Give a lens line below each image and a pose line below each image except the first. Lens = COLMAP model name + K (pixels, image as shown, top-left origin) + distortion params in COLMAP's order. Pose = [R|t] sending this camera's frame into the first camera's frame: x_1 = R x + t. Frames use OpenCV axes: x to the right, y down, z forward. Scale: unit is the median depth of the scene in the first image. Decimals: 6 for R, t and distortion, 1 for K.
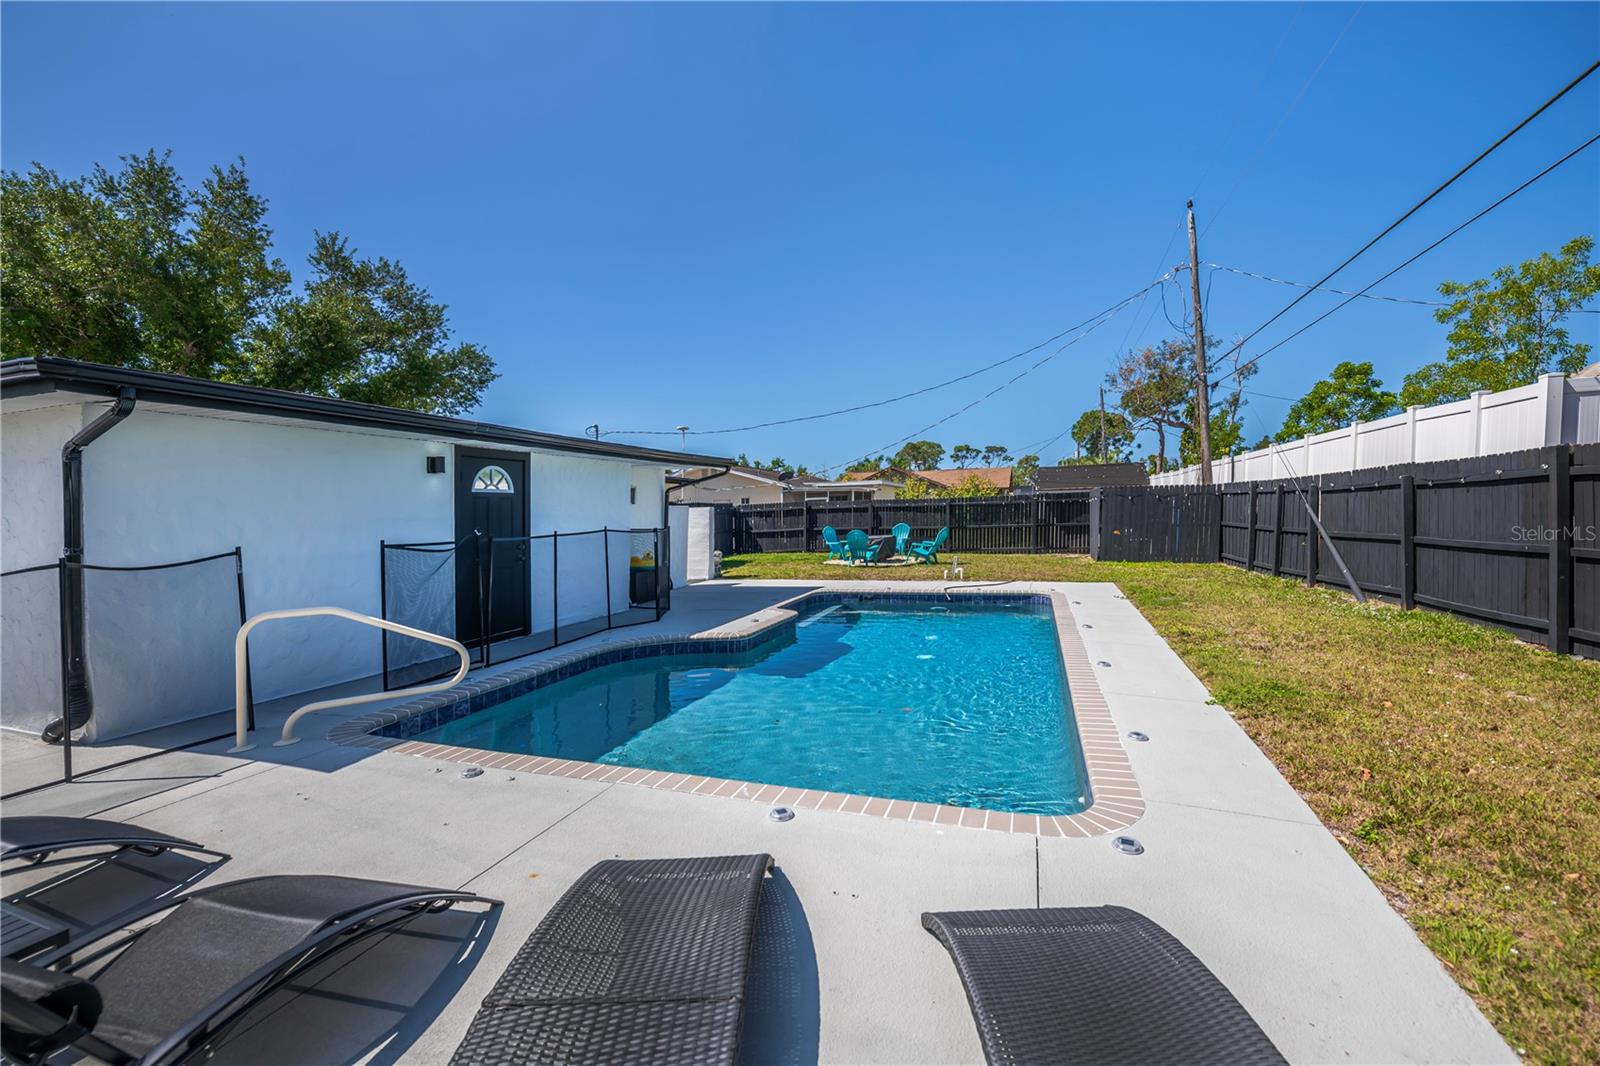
lens RADIAL K [[646.6, 0, 806.2], [0, 646.6, 532.9], [0, 0, 1]] dist [-0.027502, -0.000230]
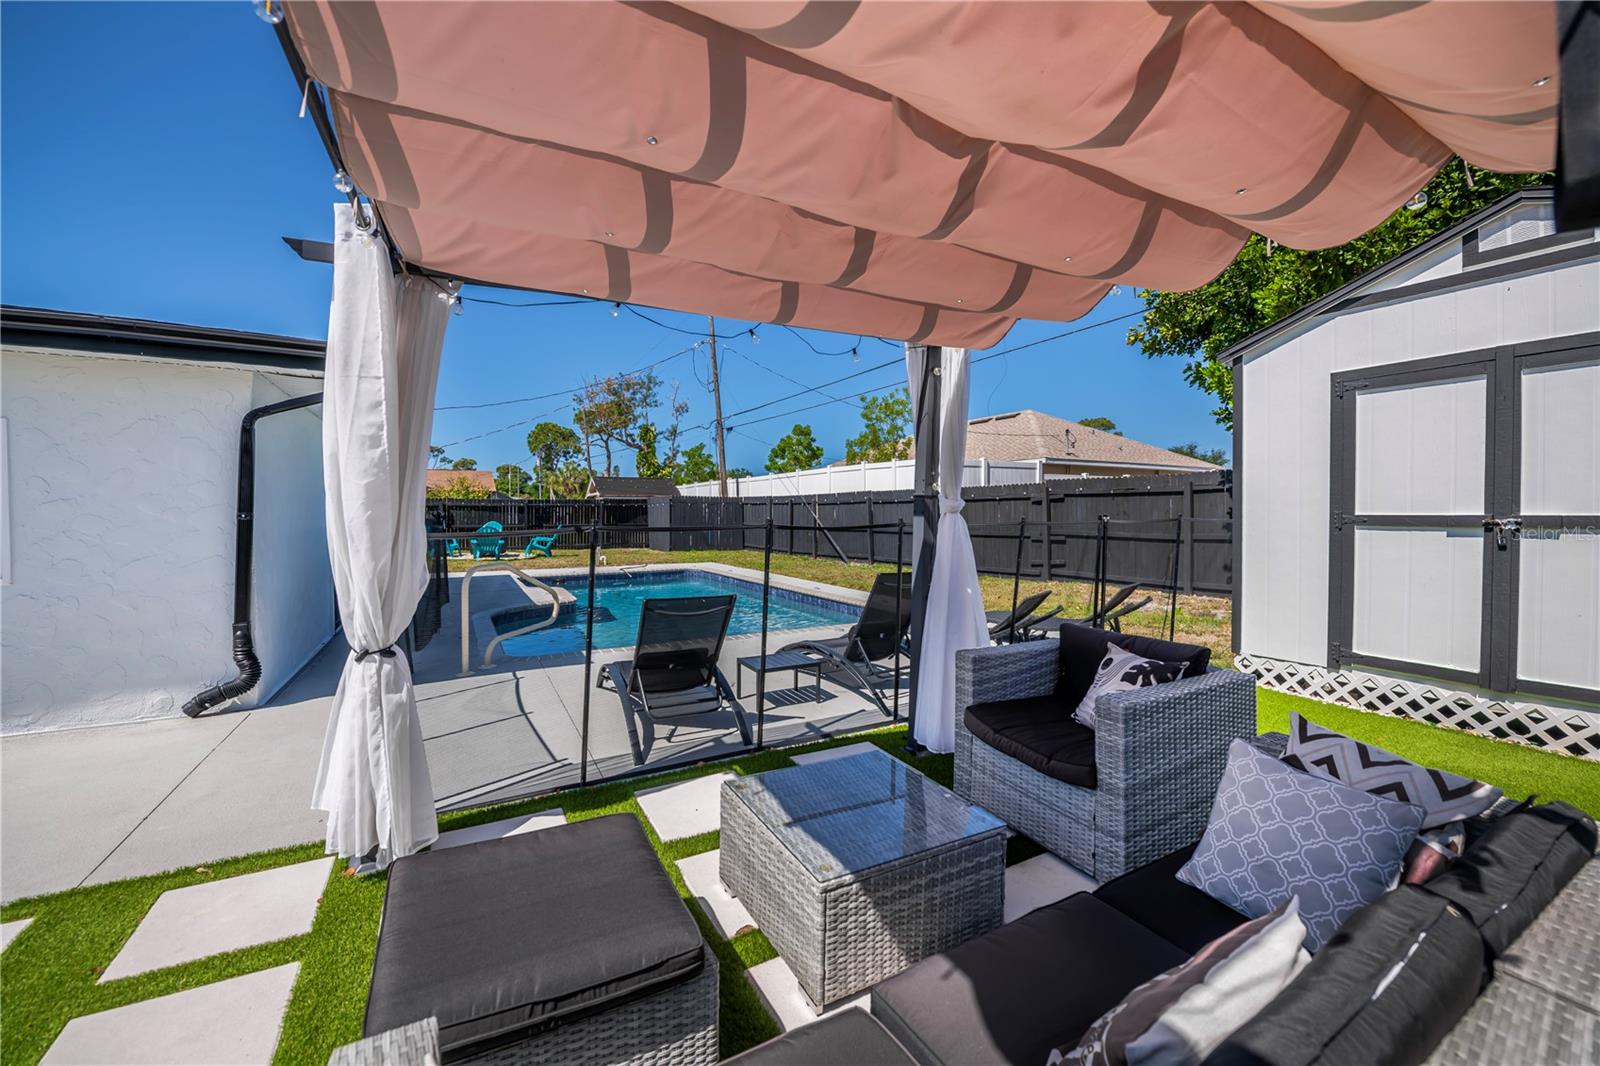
lens RADIAL K [[646.6, 0, 806.2], [0, 646.6, 532.9], [0, 0, 1]] dist [-0.027502, -0.000230]
pose [[0.651953, 0.001484, 0.758258, -0.410225], [0.007059, 0.999943, -0.008026, 0.020417], [-0.758226, 0.010585, 0.651905, -0.099663]]
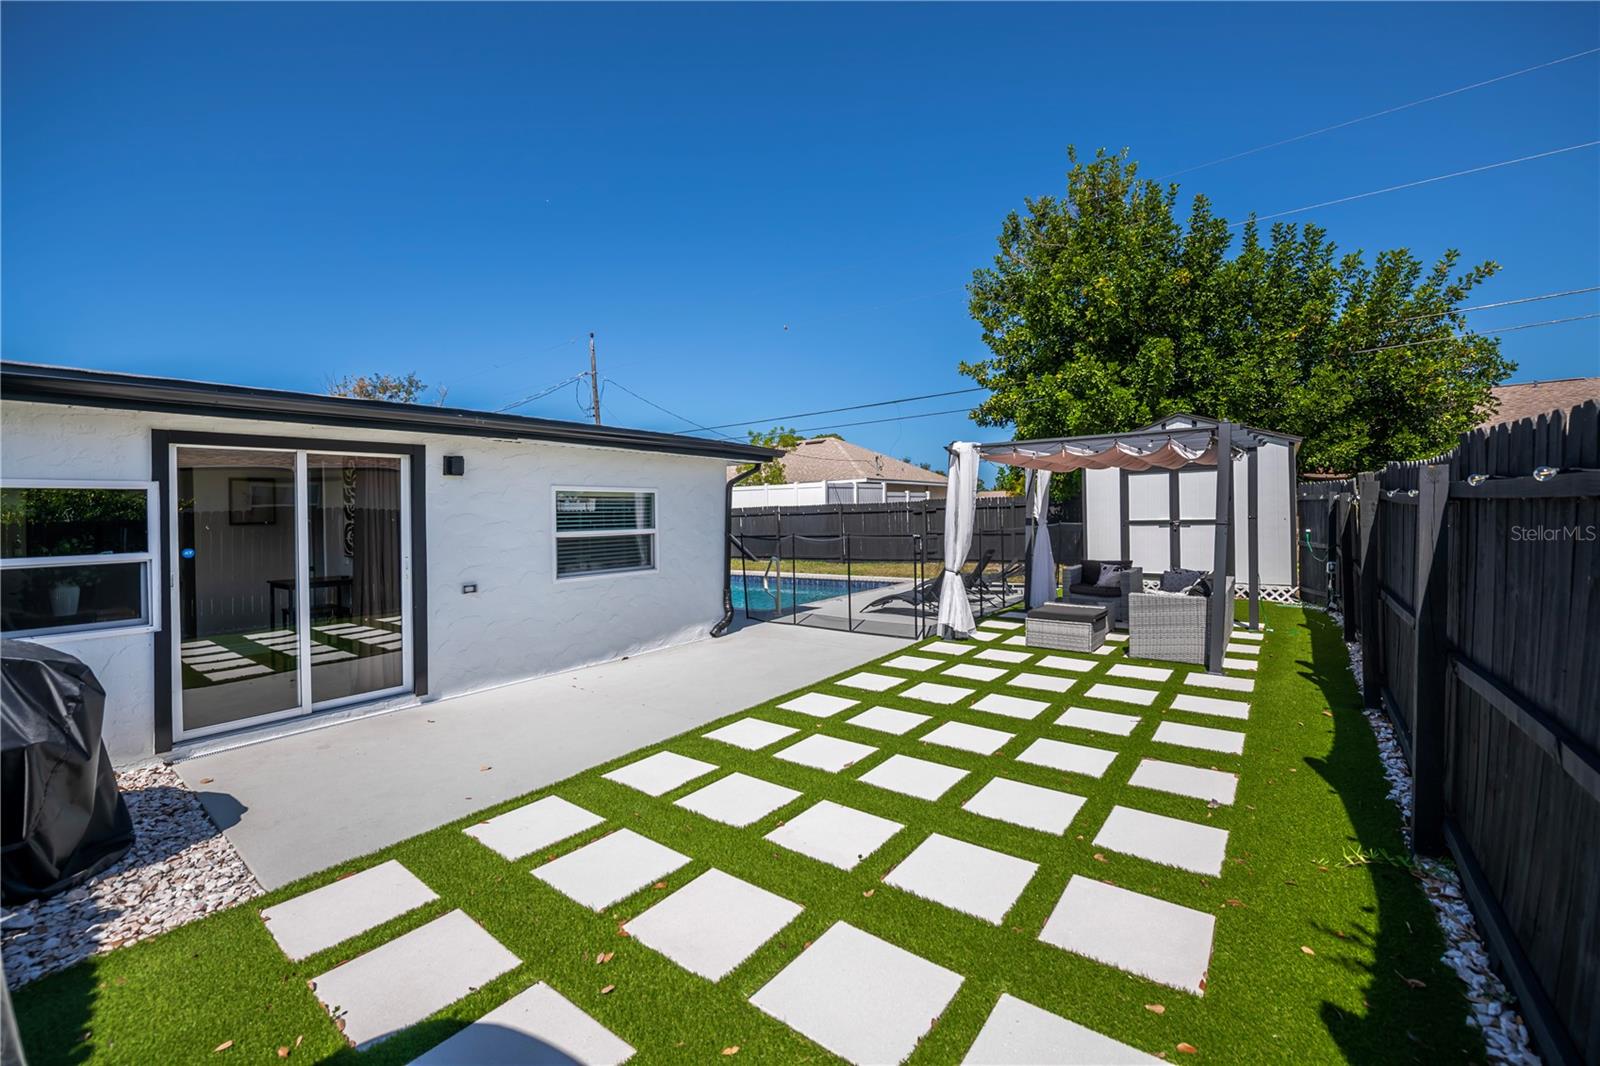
lens RADIAL K [[646.6, 0, 806.2], [0, 646.6, 532.9], [0, 0, 1]] dist [-0.027502, -0.000230]
pose [[0.282309, -0.004144, 0.959315, -0.920456], [0.041756, 0.999096, -0.007972, 0.016180], [-0.958414, 0.042308, 0.282227, 0.067348]]
